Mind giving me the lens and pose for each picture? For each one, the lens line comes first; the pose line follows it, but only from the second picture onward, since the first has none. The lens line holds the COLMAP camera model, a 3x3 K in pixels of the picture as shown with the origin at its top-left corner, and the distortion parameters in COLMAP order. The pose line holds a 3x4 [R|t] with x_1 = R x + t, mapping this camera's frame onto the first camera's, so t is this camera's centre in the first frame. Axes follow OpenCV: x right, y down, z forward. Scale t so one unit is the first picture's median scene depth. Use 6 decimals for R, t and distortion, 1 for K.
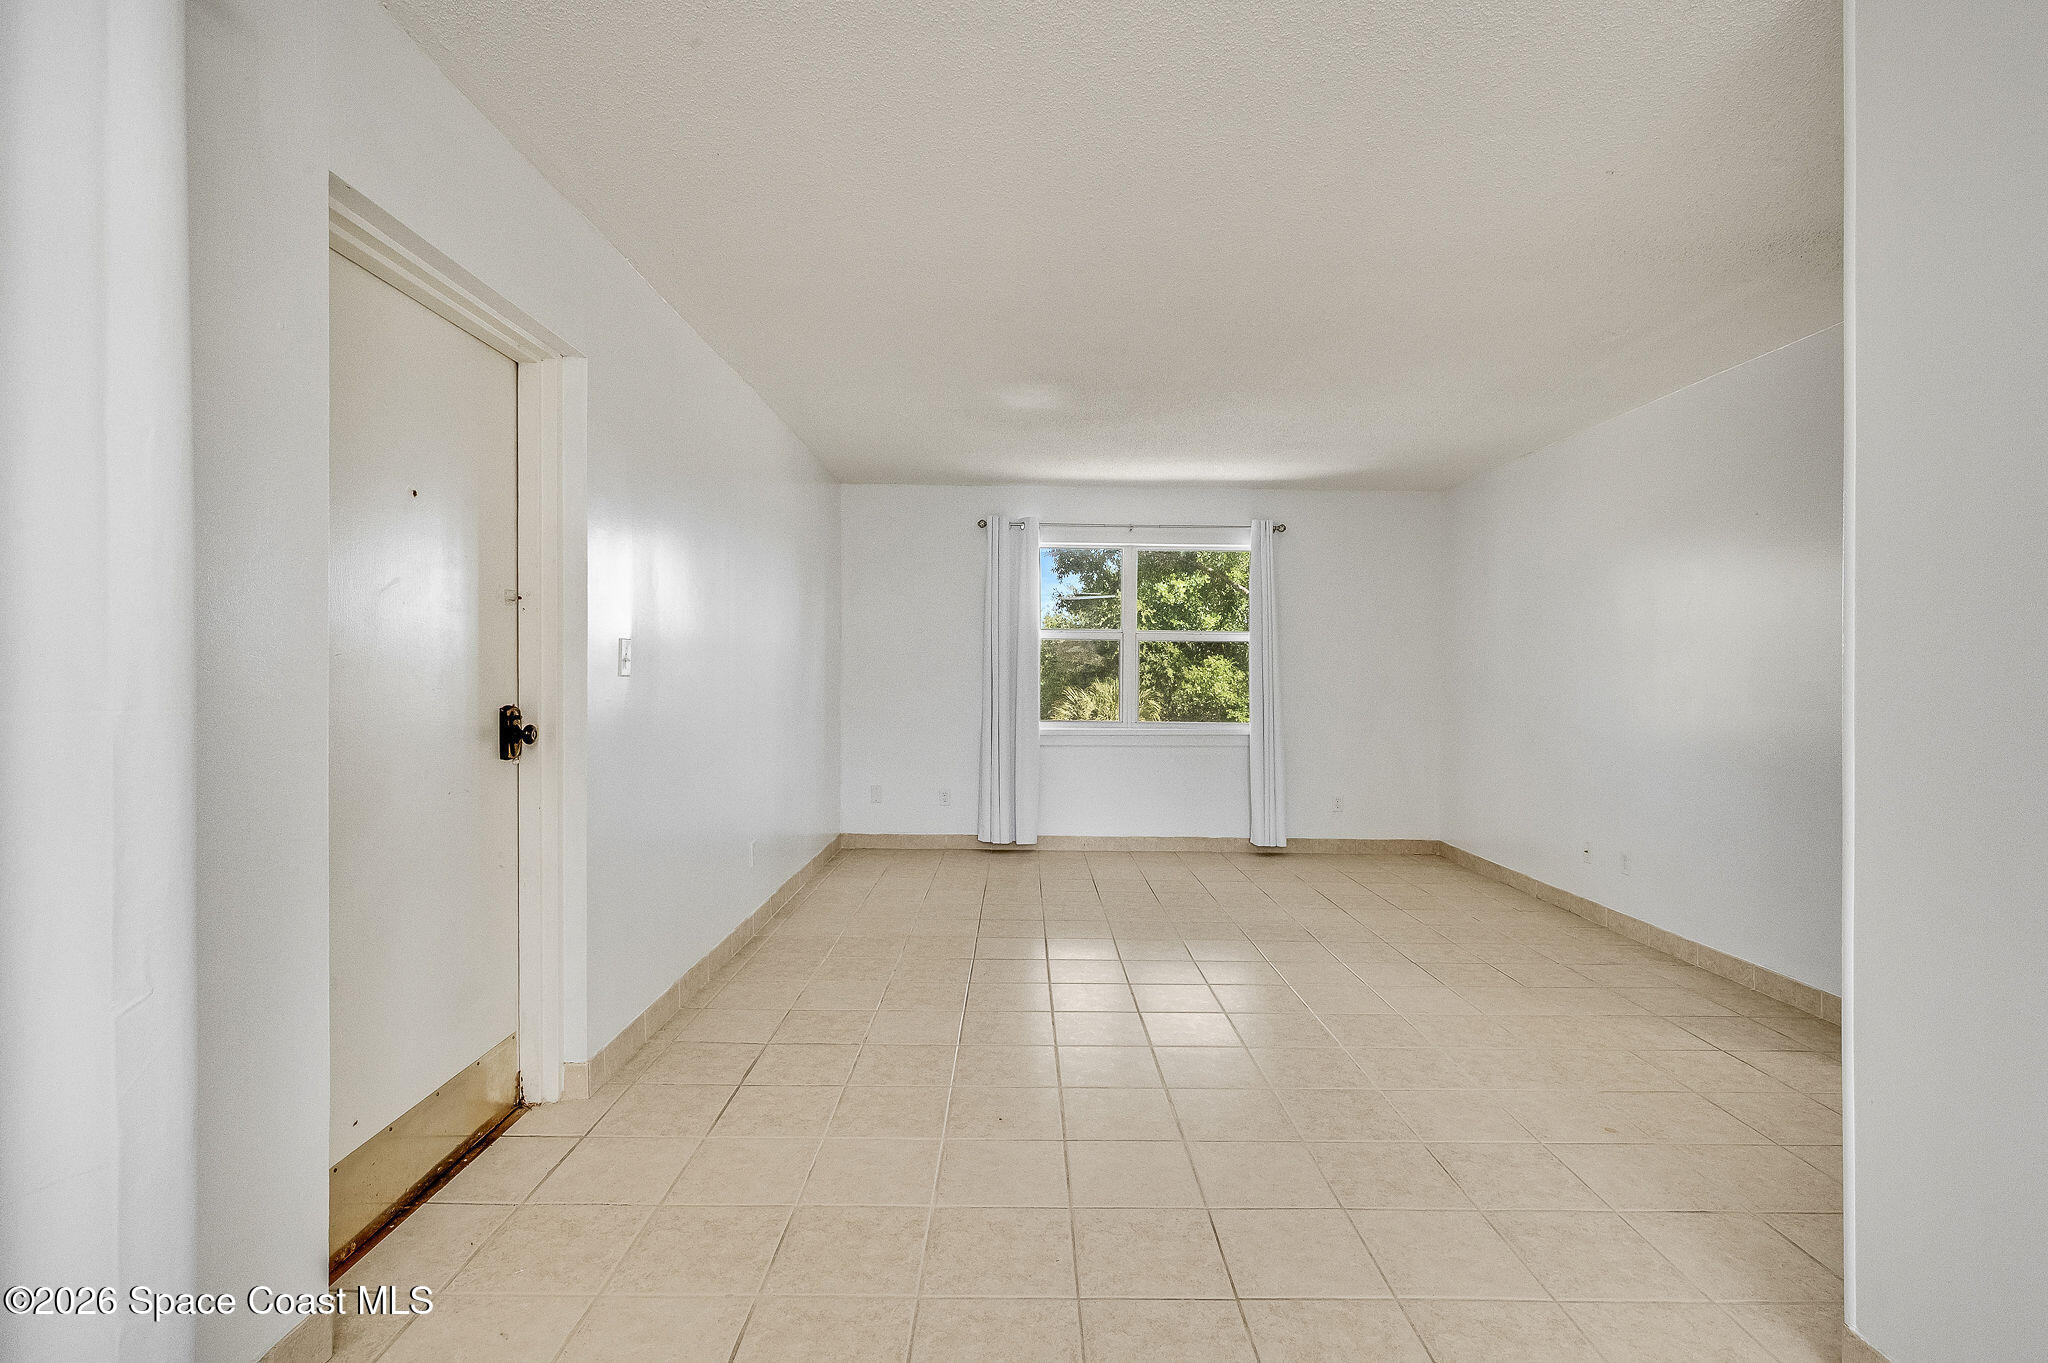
lens RADIAL K [[967.6, 0, 1019.2], [0, 967.6, 659.4], [0, 0, 1]] dist [0.000351, 0.000023]
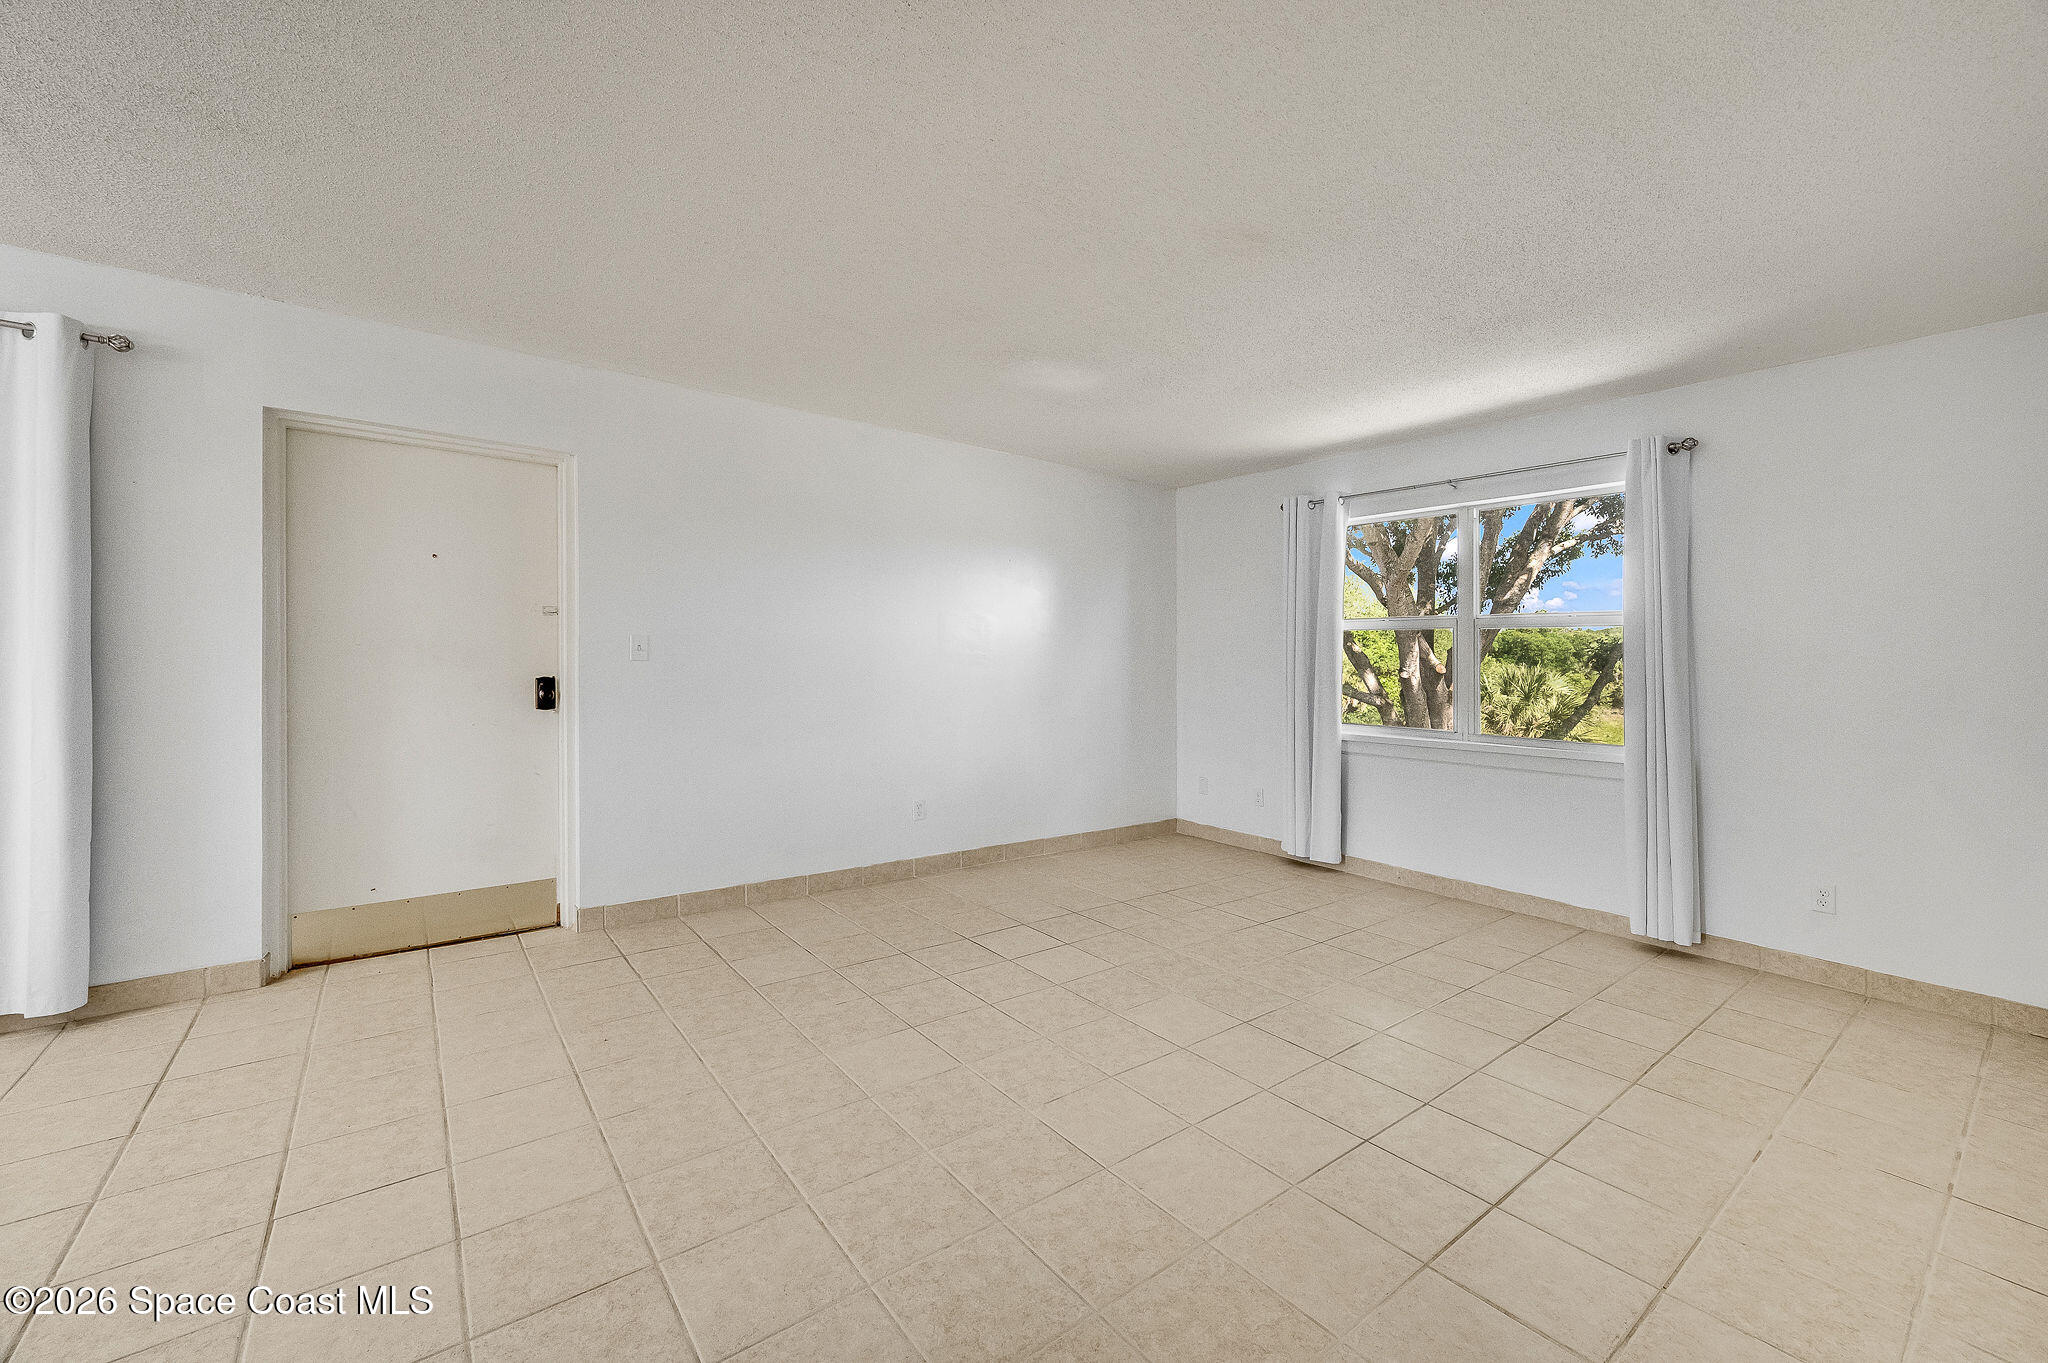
lens RADIAL K [[821.6, 0, 1027.6], [0, 821.6, 657.4], [0, 0, 1]] dist [-0.000049, -0.000081]
pose [[0.605704, -0.000694, -0.795690, 0.440555], [-0.001134, 0.999998, -0.001736, 0.005613], [0.795689, 0.001954, 0.605702, 0.327594]]
